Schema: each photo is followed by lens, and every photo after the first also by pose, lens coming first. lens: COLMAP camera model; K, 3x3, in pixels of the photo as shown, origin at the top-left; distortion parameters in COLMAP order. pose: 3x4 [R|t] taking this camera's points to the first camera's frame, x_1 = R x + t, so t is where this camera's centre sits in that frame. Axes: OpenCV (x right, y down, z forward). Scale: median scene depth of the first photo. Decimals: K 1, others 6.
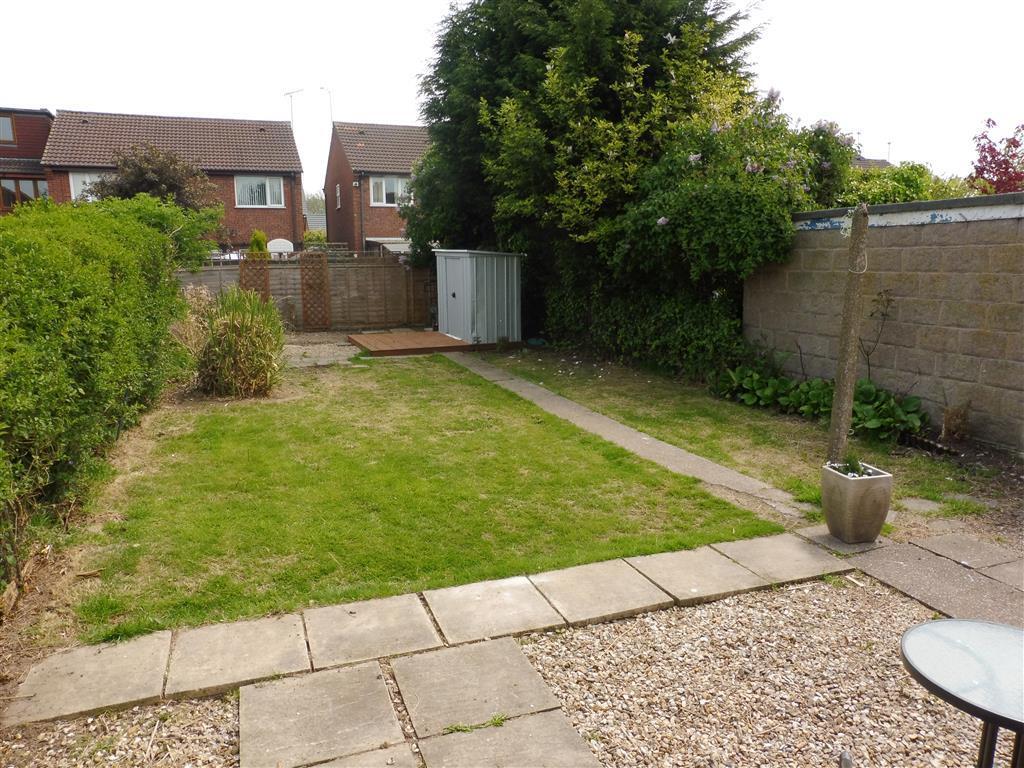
lens RADIAL K [[745.0, 0, 512.0], [0, 745.0, 384.0], [0, 0, 1]] dist [-0.016305, -0.004141]
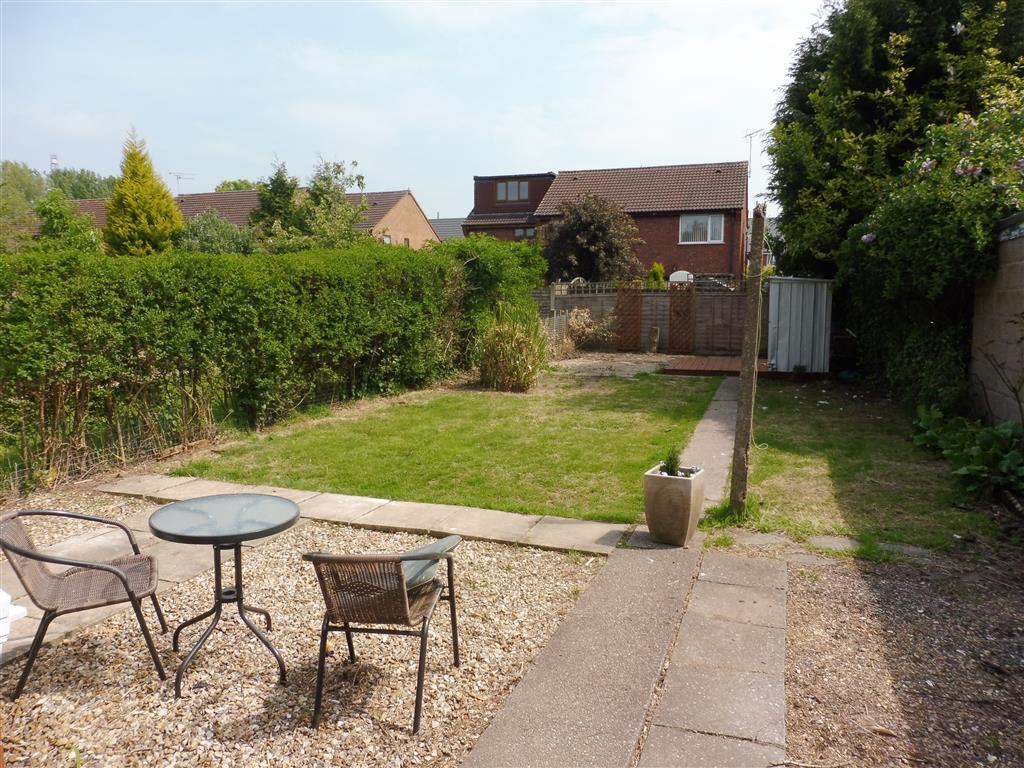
lens RADIAL K [[745.0, 0, 512.0], [0, 745.0, 384.0], [0, 0, 1]] dist [-0.016305, -0.004141]
pose [[0.762710, 0.082246, -0.641490, 0.250129], [-0.114662, 0.993364, -0.008970, 0.008996], [0.636496, 0.080396, 0.767079, 0.022715]]
